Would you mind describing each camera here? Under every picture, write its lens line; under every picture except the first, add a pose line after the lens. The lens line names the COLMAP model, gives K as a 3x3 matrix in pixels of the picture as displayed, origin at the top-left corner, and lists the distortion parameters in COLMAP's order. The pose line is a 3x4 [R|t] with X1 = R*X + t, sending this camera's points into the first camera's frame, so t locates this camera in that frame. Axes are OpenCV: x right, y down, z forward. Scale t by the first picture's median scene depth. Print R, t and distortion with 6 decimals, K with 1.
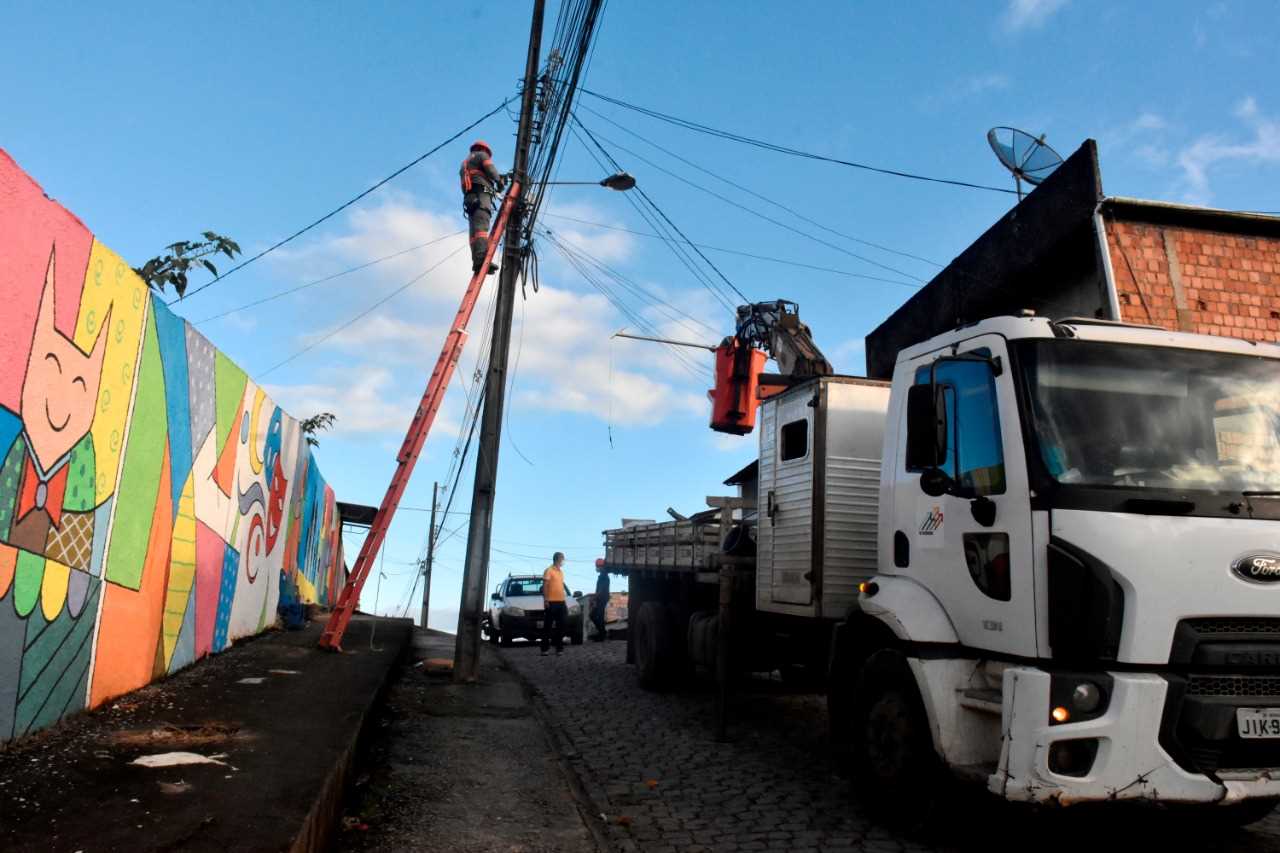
lens RADIAL K [[907.9, 0, 640.9], [0, 907.9, 514.2], [0, 0, 1]] dist [-0.021371, -0.003385]
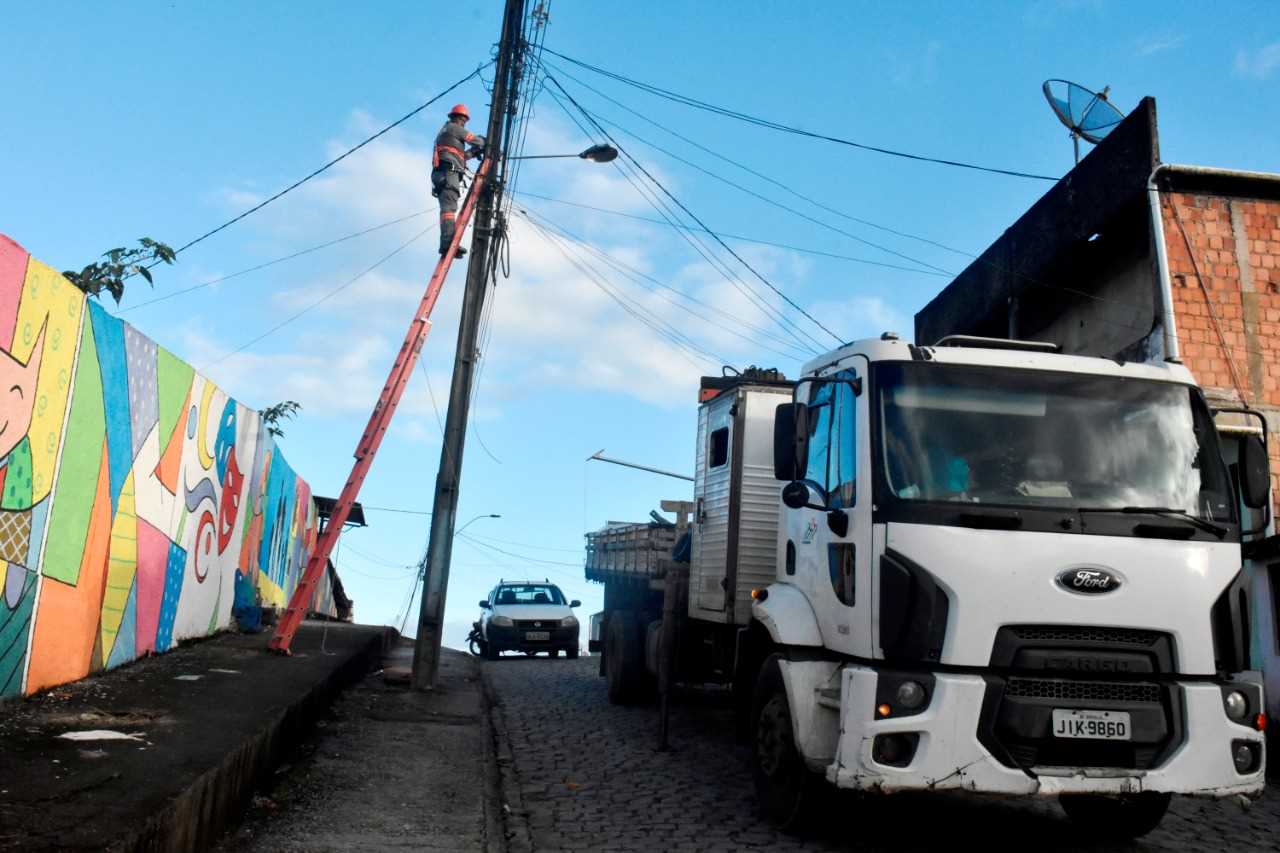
lens RADIAL K [[1076.6, 0, 639.8], [0, 1076.6, 530.2], [0, 0, 1]] dist [0.001001, 0.002261]
pose [[0.998860, 0.015369, -0.045194, 0.142817], [-0.014645, 0.999760, 0.016298, -0.008522], [0.045434, -0.015617, 0.998845, -0.202446]]
